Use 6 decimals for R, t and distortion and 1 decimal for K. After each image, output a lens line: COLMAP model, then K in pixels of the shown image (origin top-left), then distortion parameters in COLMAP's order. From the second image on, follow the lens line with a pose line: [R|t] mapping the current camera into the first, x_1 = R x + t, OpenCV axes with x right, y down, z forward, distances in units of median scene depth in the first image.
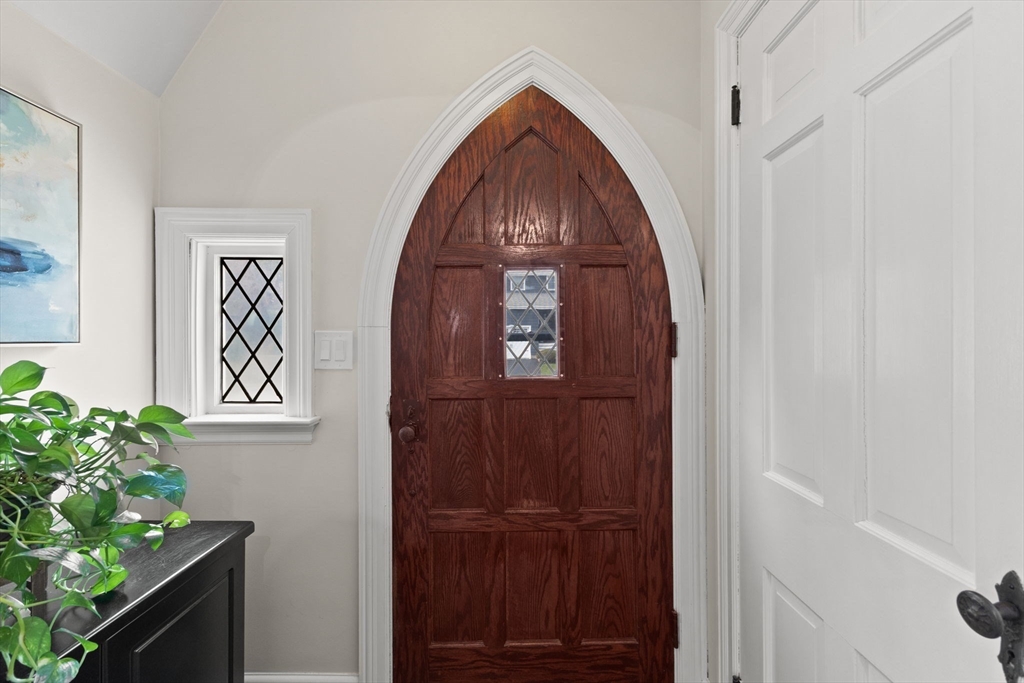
lens RADIAL K [[495.9, 0, 512.0], [0, 495.9, 341.5], [0, 0, 1]] dist [0.018088, -0.008644]
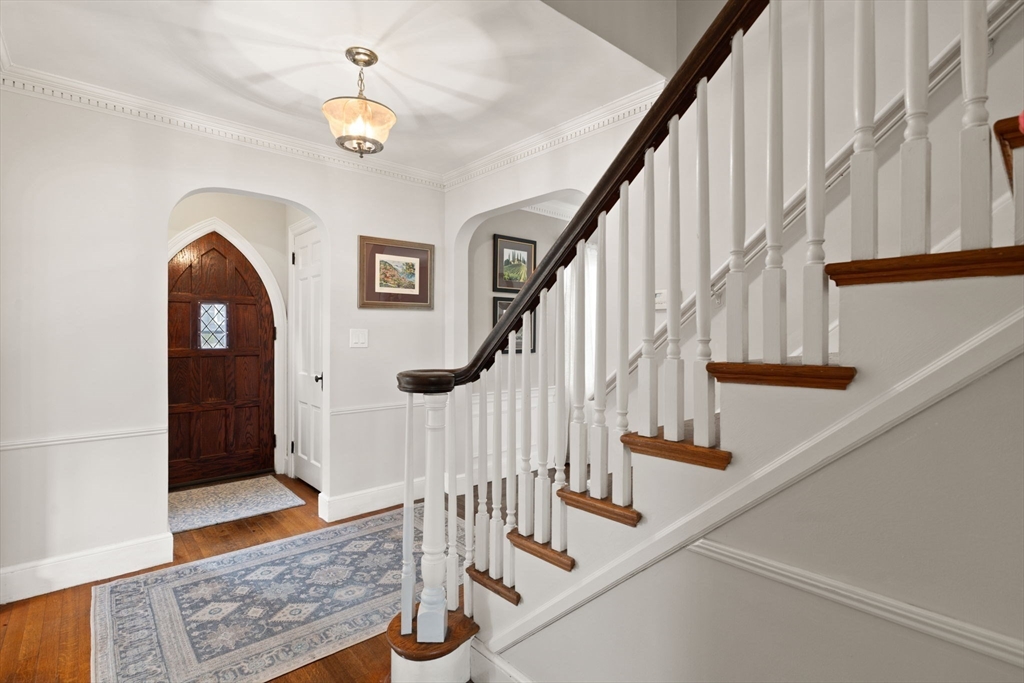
lens RADIAL K [[496.2, 0, 513.8], [0, 496.2, 333.2], [0, 0, 1]] dist [0.001506, 0.000110]
pose [[0.761476, 0.004837, 0.648175, -0.424771], [-0.004204, 0.999988, -0.002523, -0.001782], [-0.648180, -0.000804, 0.761487, -1.857400]]
